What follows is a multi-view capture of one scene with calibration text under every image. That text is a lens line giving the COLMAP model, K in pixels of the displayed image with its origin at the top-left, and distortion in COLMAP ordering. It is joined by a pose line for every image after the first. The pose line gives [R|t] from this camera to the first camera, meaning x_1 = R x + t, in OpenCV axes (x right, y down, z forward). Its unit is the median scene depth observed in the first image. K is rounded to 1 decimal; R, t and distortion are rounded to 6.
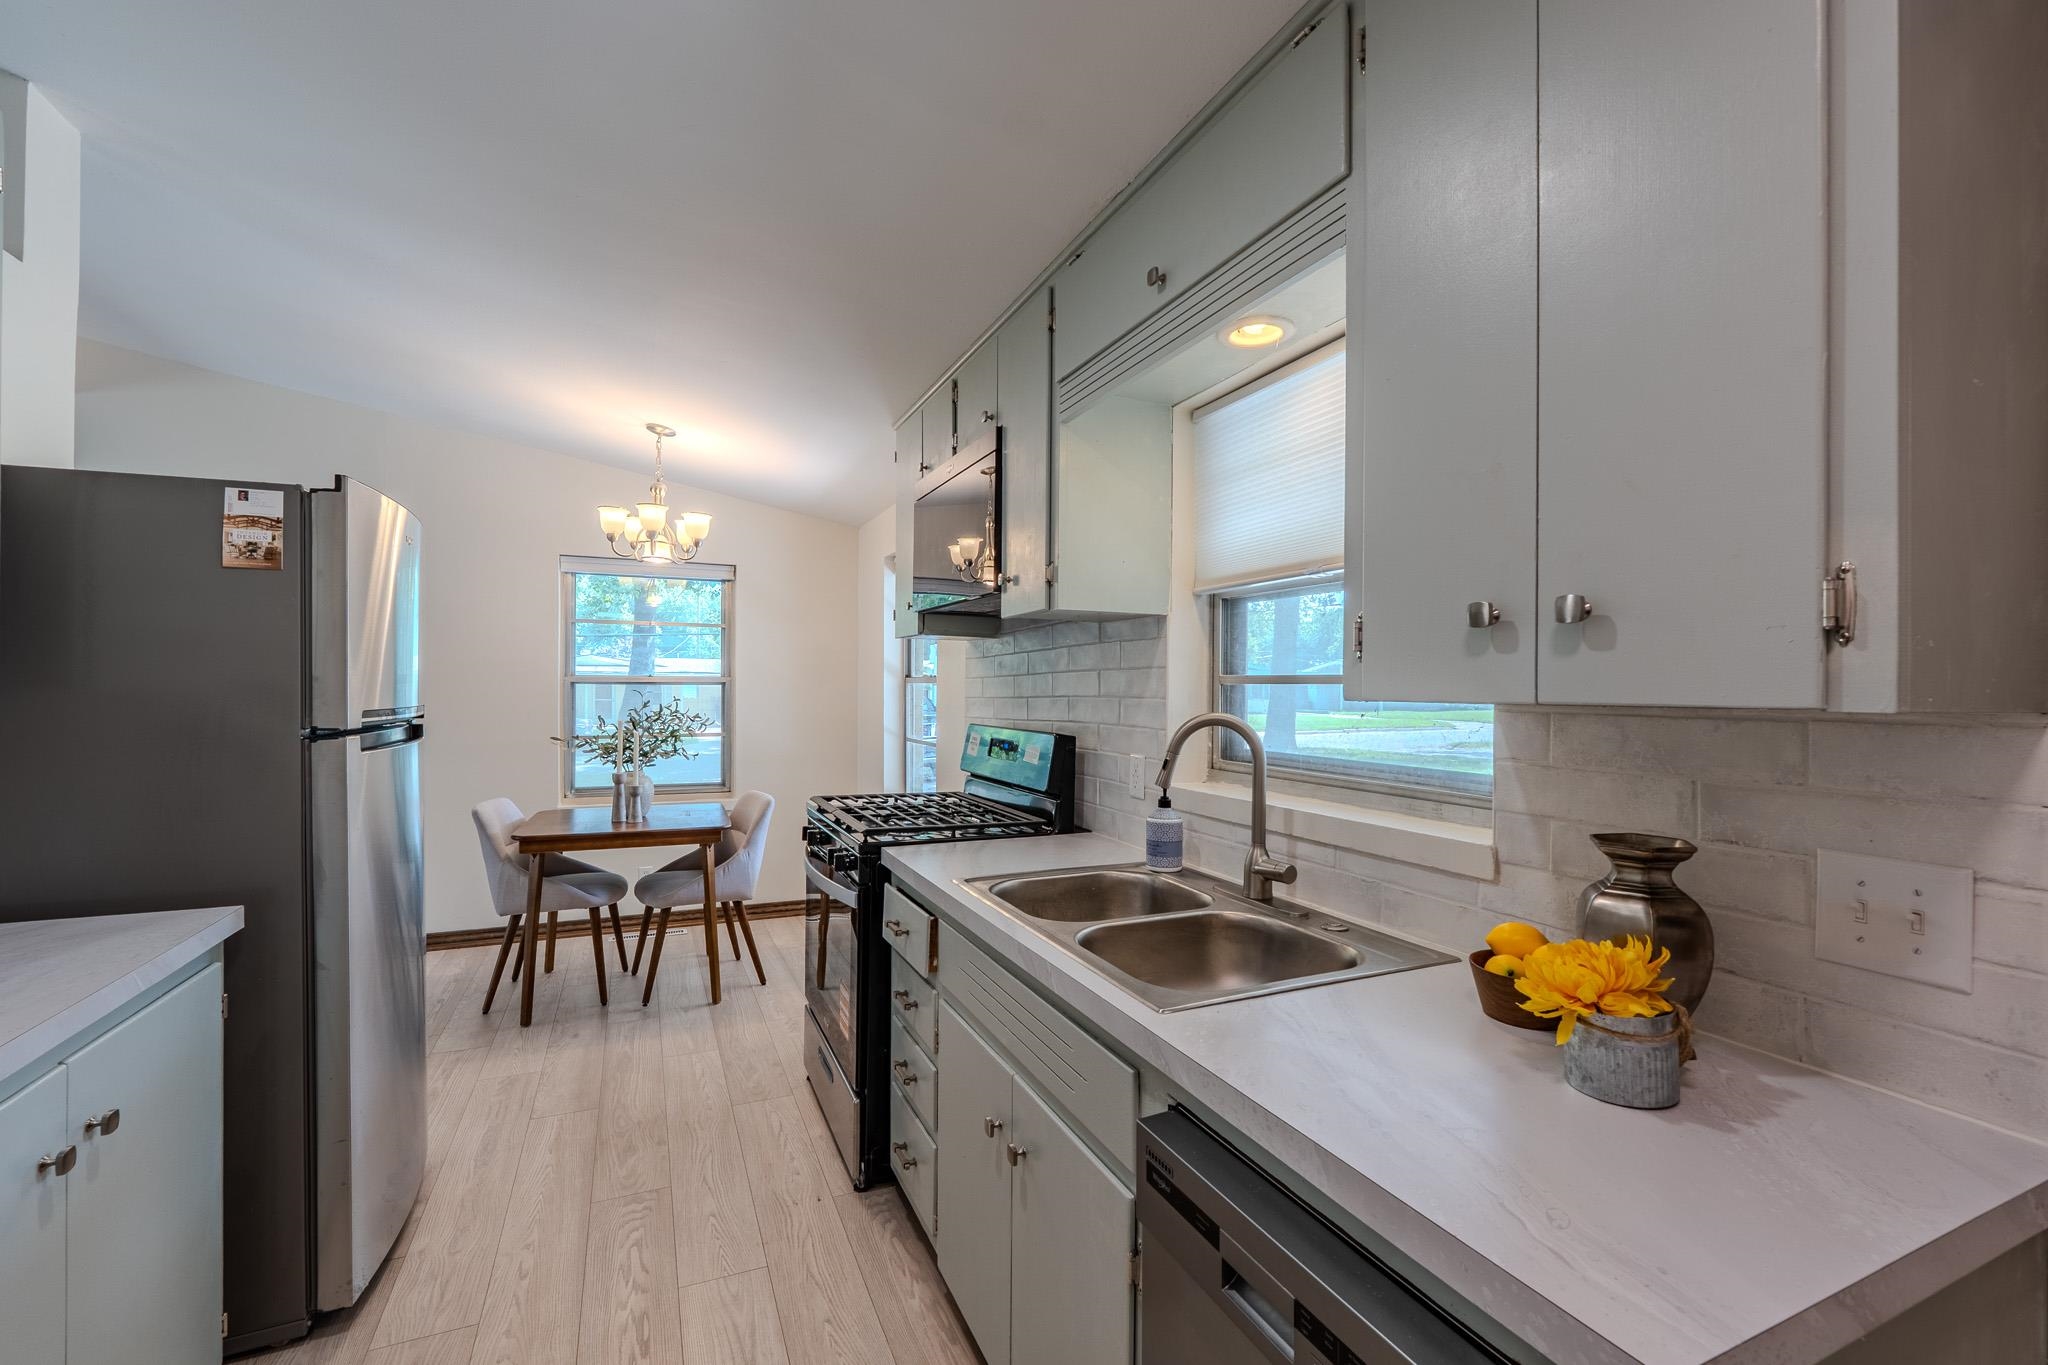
lens RADIAL K [[873.8, 0, 1010.4], [0, 873.8, 688.1], [0, 0, 1]] dist [0.000651, 0.000019]
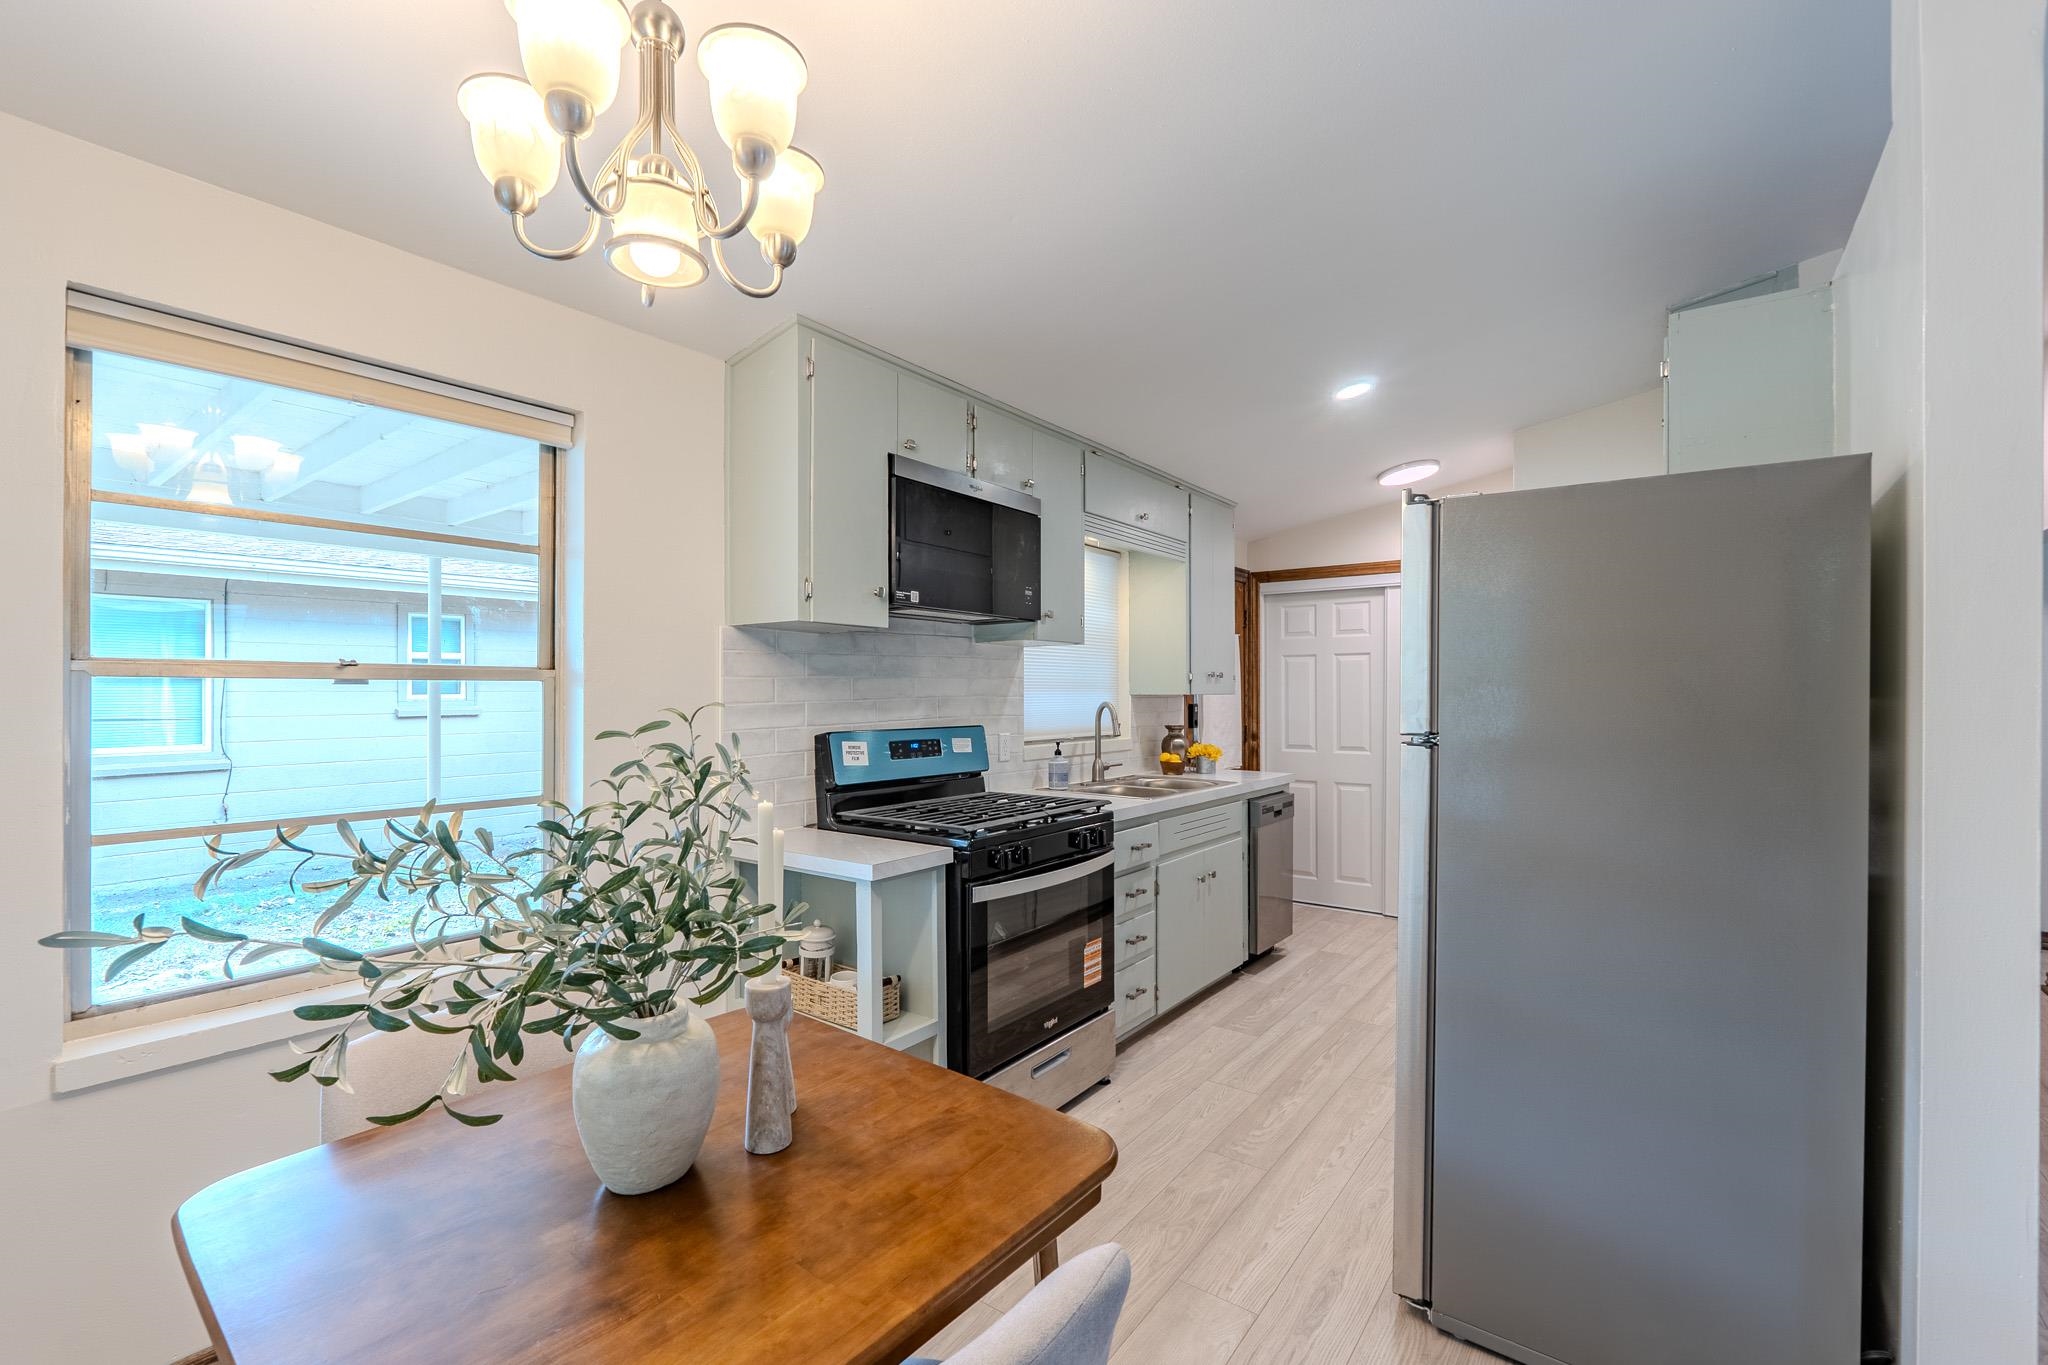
lens RADIAL K [[876.9, 0, 1028.8], [0, 876.9, 688.7], [0, 0, 1]] dist [-0.002887, -0.000609]
pose [[-0.506062, -0.002389, 0.862494, -1.116737], [-0.006848, 0.999976, -0.001248, -0.002837], [-0.862470, -0.006538, -0.506066, 1.599116]]
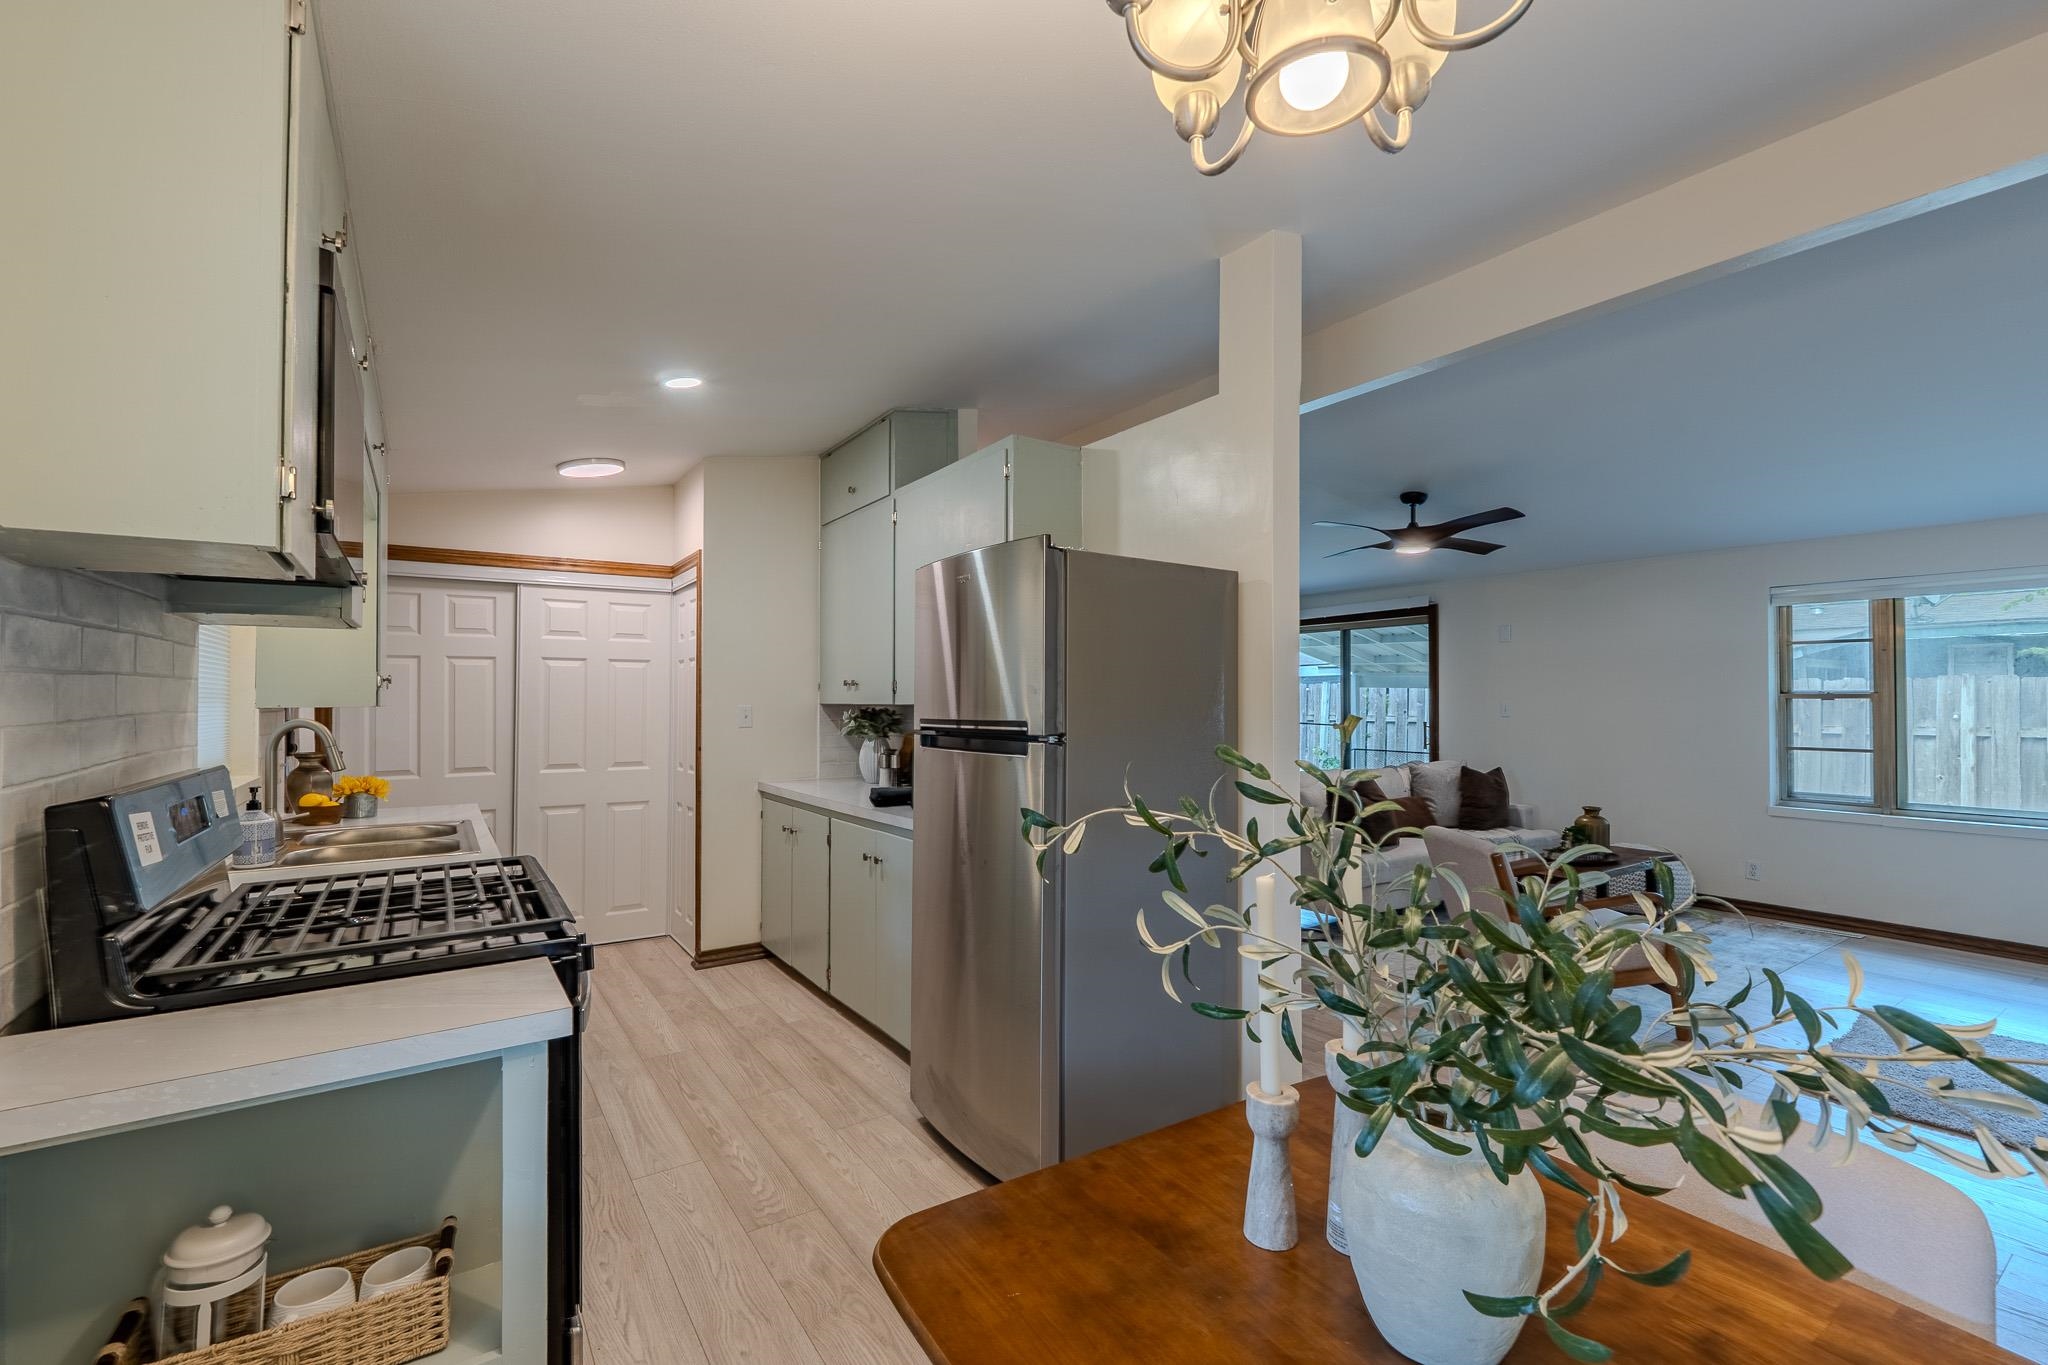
lens RADIAL K [[876.9, 0, 1028.8], [0, 876.9, 688.7], [0, 0, 1]] dist [-0.002887, -0.000609]
pose [[-0.981206, -0.005056, -0.192899, -0.459431], [-0.001369, 0.999814, -0.019241, 0.002007], [0.192960, -0.018616, -0.981030, 1.824824]]
